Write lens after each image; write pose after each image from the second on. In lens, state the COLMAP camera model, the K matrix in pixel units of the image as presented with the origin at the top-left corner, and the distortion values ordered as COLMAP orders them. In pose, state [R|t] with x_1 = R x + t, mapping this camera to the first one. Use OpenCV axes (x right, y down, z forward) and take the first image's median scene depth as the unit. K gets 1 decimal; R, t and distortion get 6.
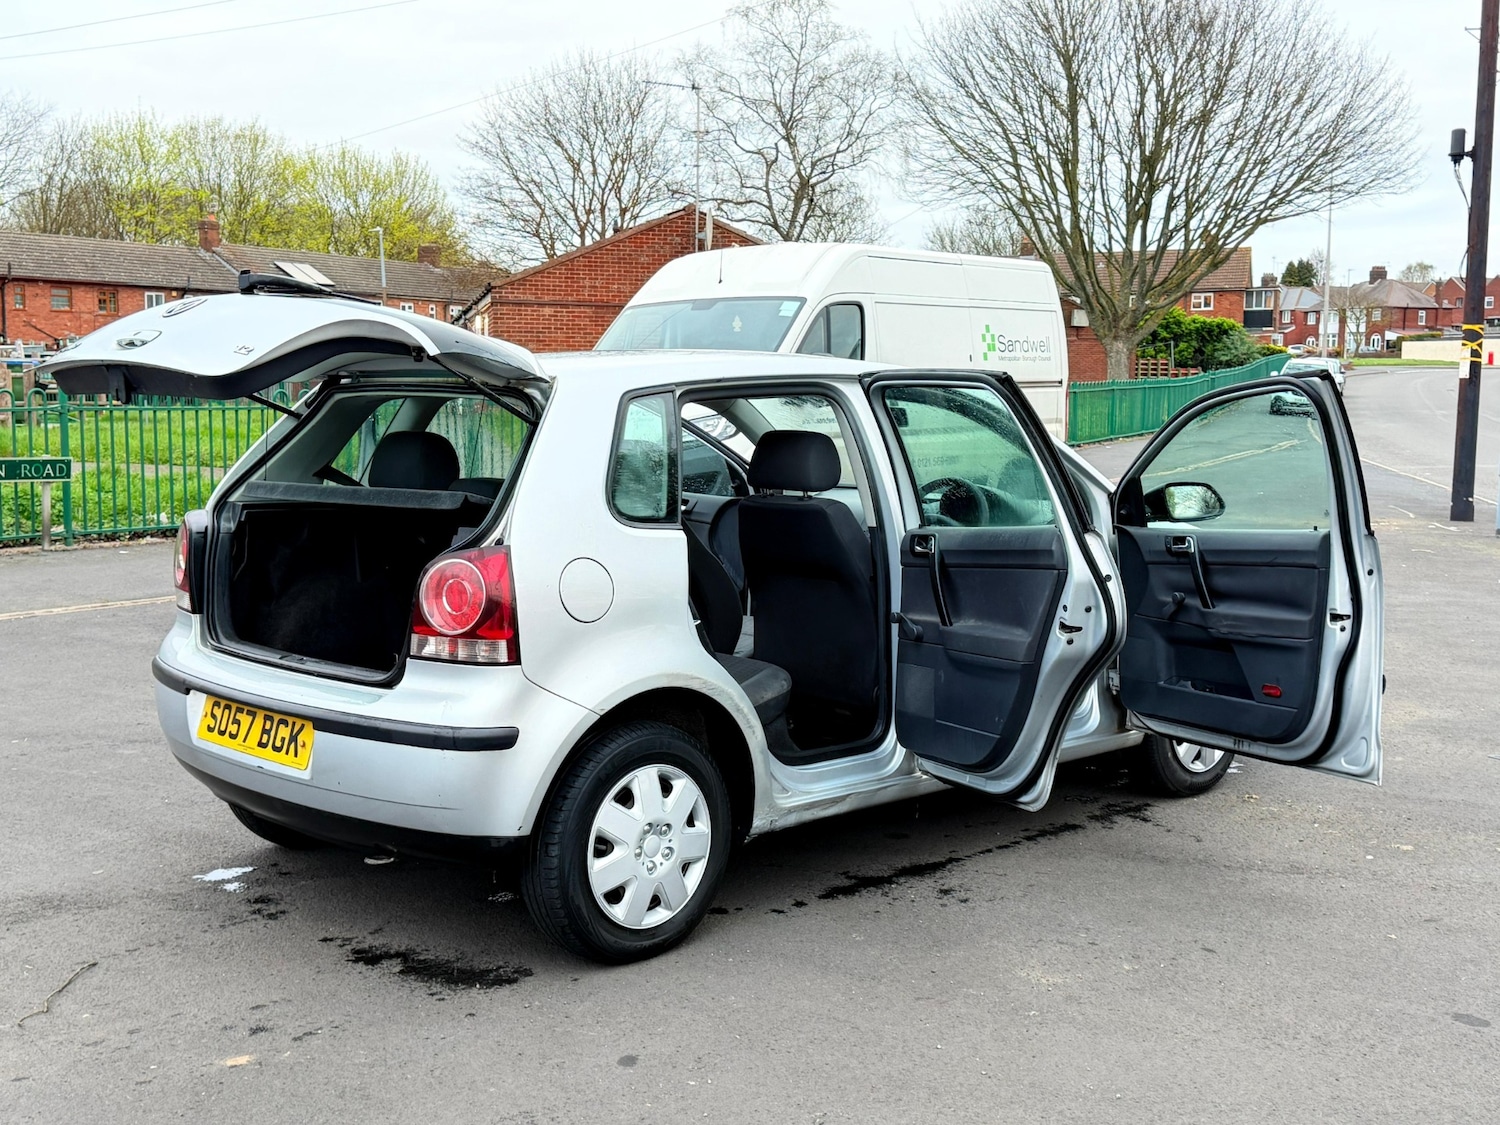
lens RADIAL K [[1707.0, 0, 753.9], [0, 1707.0, 554.2], [0, 0, 1]] dist [0.081393, 0.000000]
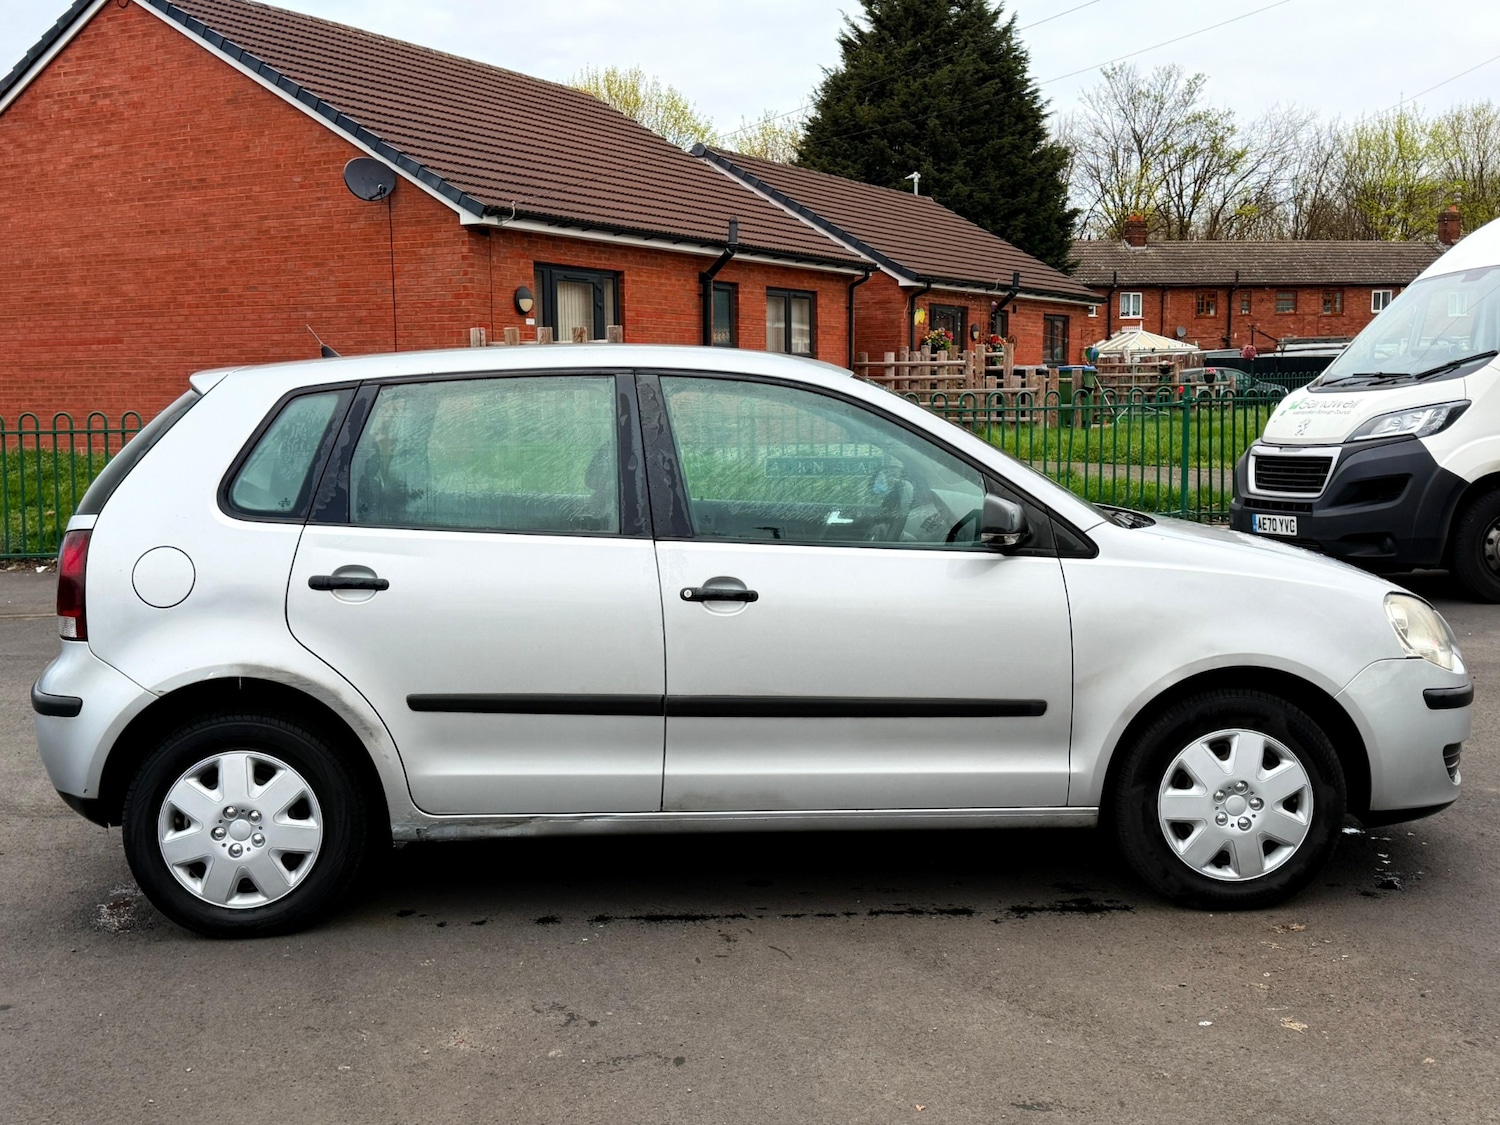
lens RADIAL K [[1707.0, 0, 762.6], [0, 1707.0, 547.0], [0, 0, 1]] dist [0.081393, 0.000000]
pose [[0.751313, 0.044072, -0.658473, 0.807206], [-0.046369, 0.998827, 0.013946, -0.026897], [0.658316, 0.020055, 0.752475, 0.400583]]
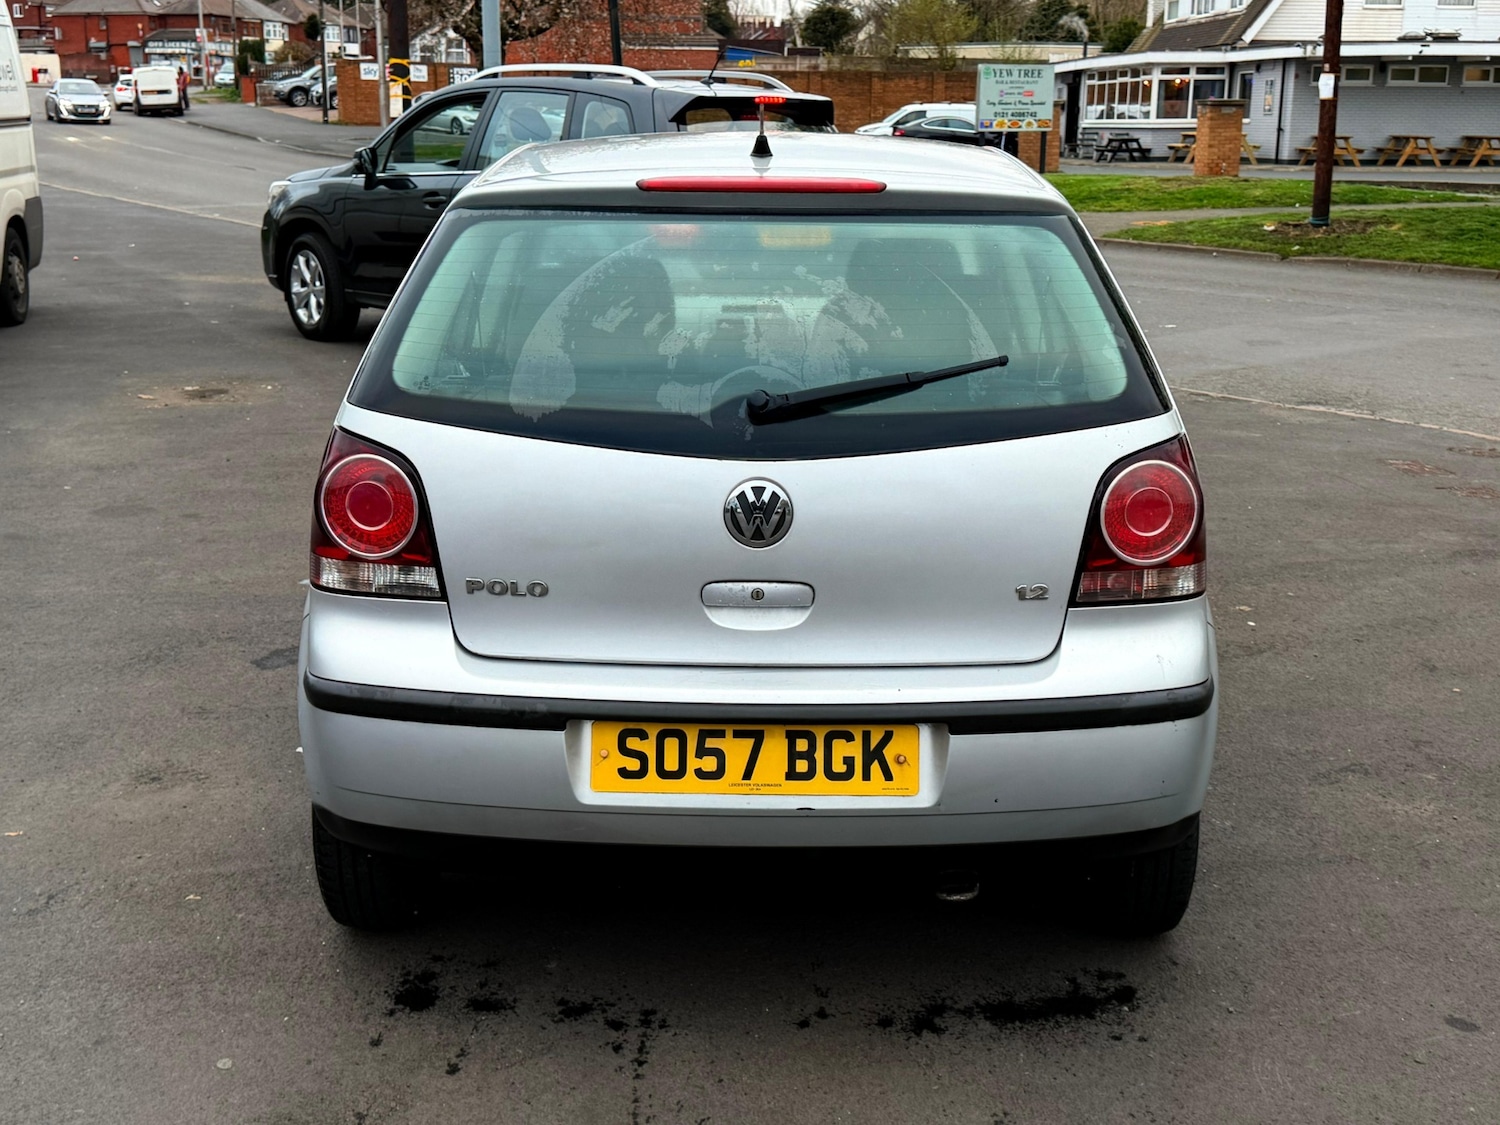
lens RADIAL K [[1834.2, 0, 749.1], [0, 1834.2, 546.3], [0, 0, 1]] dist [0.087790, 0.000000]
pose [[0.709554, -0.162329, 0.685698, -0.737750], [0.066625, 0.984199, 0.164051, -0.088811], [-0.701494, -0.070718, 0.709158, 0.499656]]
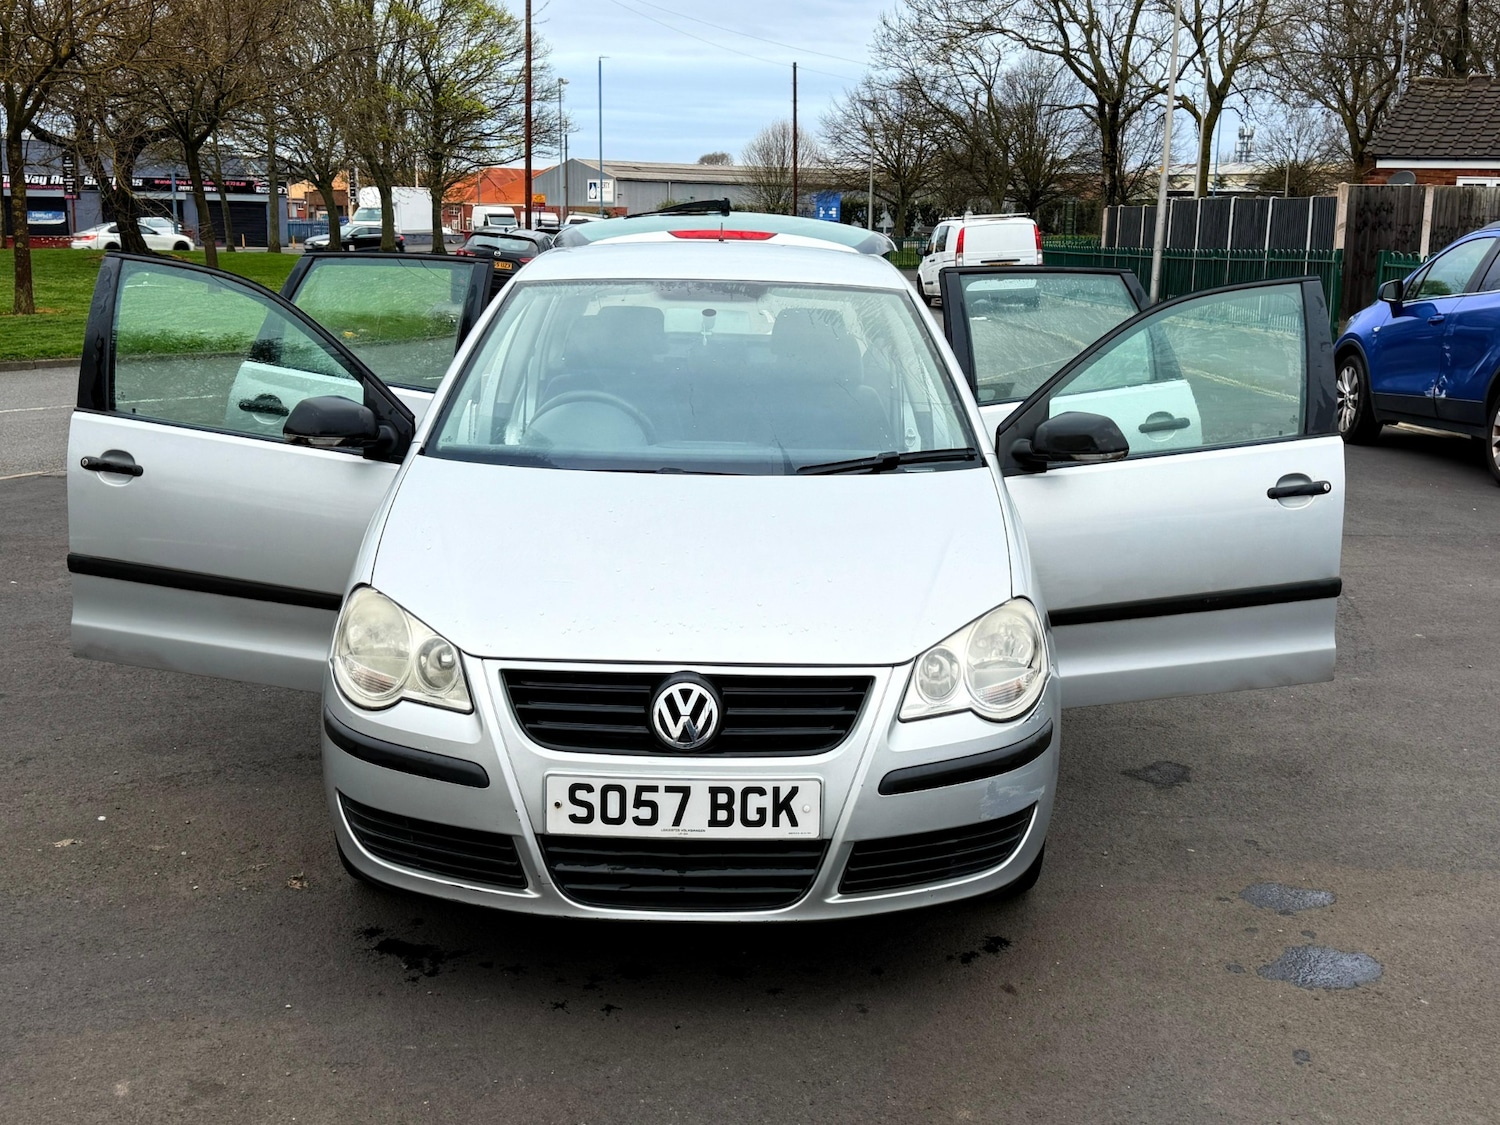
lens RADIAL K [[1707.0, 0, 746.6], [0, 1707.0, 556.4], [0, 0, 1]] dist [0.081393, 0.000000]
pose [[-0.707077, 0.114617, -0.697786, 0.854297], [-0.094712, 0.962535, 0.254078, -0.242279], [0.700765, 0.245741, -0.669731, 2.111758]]
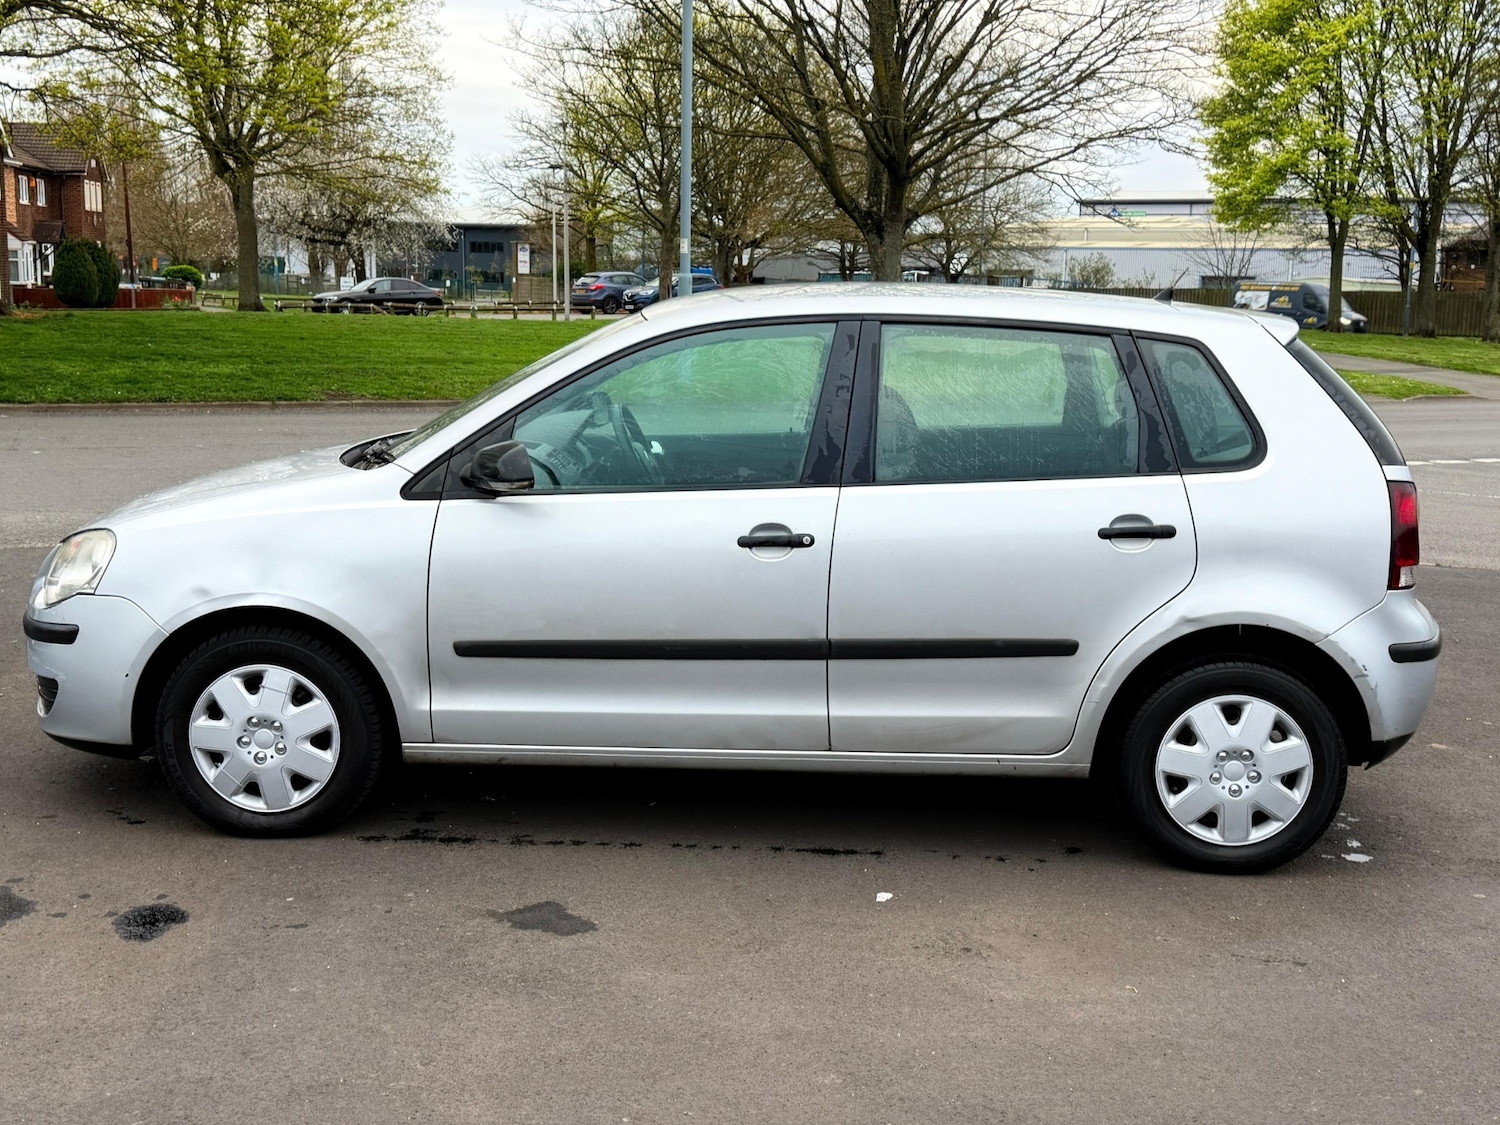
lens RADIAL K [[1834.2, 0, 756.5], [0, 1834.2, 573.1], [0, 0, 1]] dist [0.087790, 0.000000]
pose [[-0.677378, -0.148423, 0.720506, -0.893290], [0.042292, 0.969958, 0.239570, -0.252314], [-0.734418, 0.192751, -0.650751, 2.101050]]
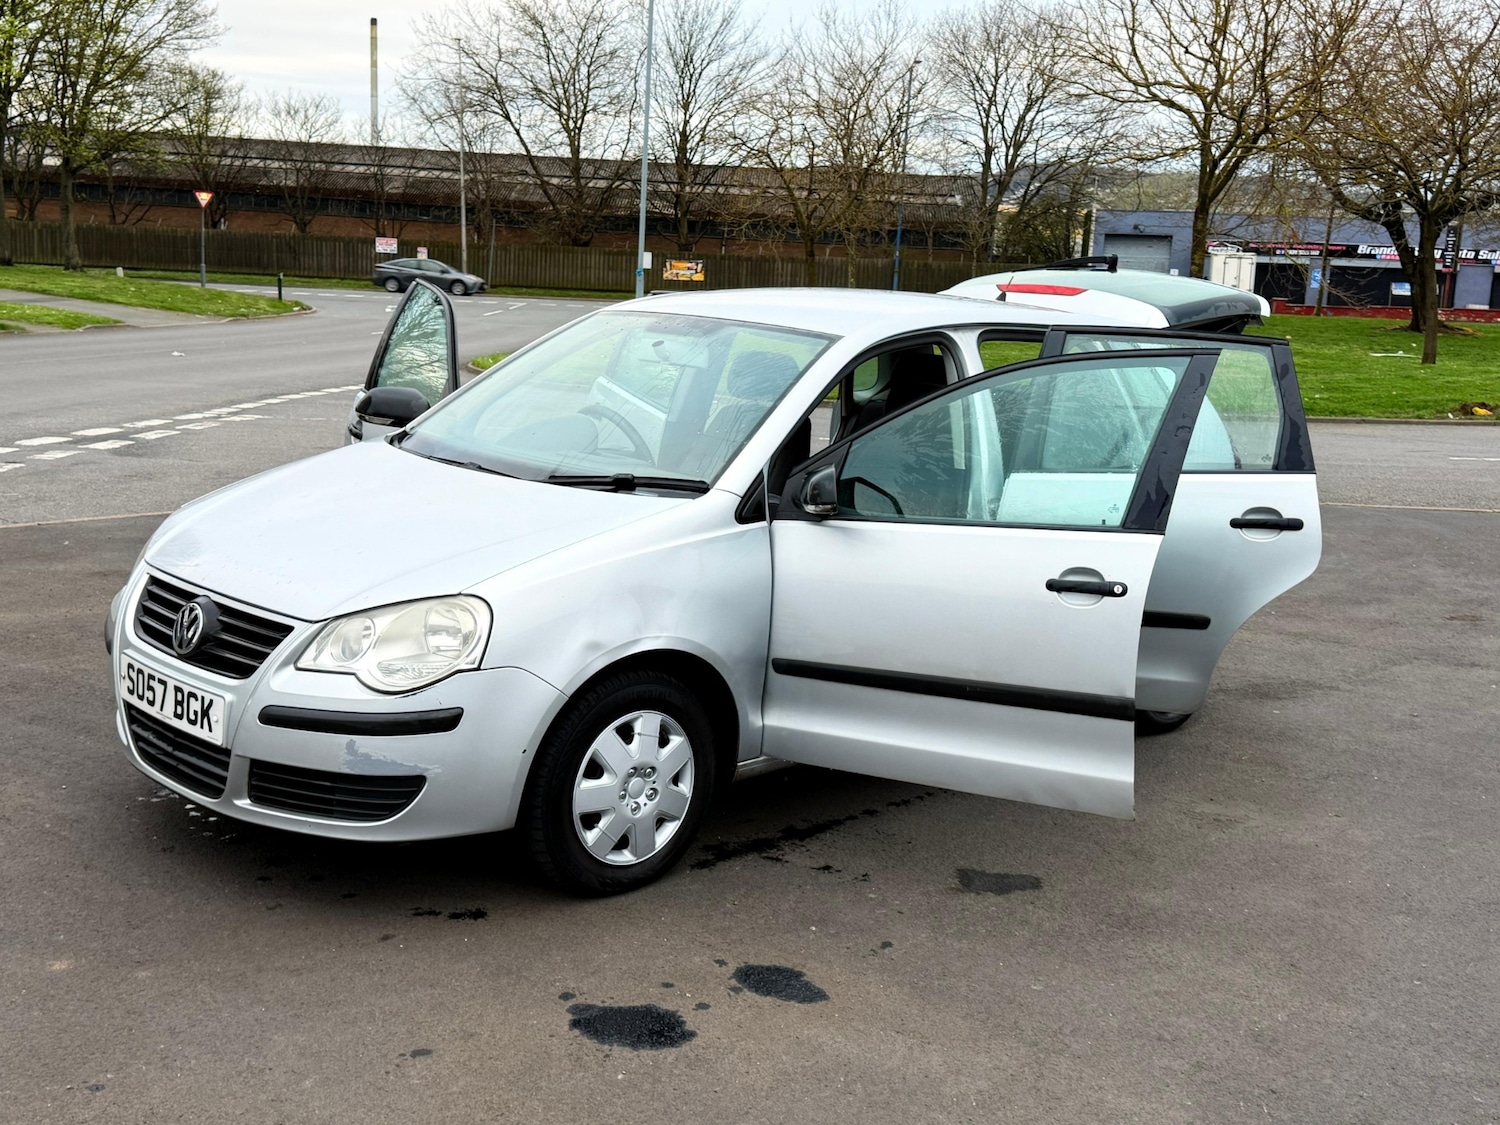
lens RADIAL K [[1707.0, 0, 747.9], [0, 1707.0, 557.7], [0, 0, 1]] dist [0.081393, 0.000000]
pose [[-0.998192, -0.060053, 0.002613, 0.033703], [-0.056979, 0.959151, 0.277098, -0.305467], [-0.019147, 0.276448, -0.960838, 2.521349]]
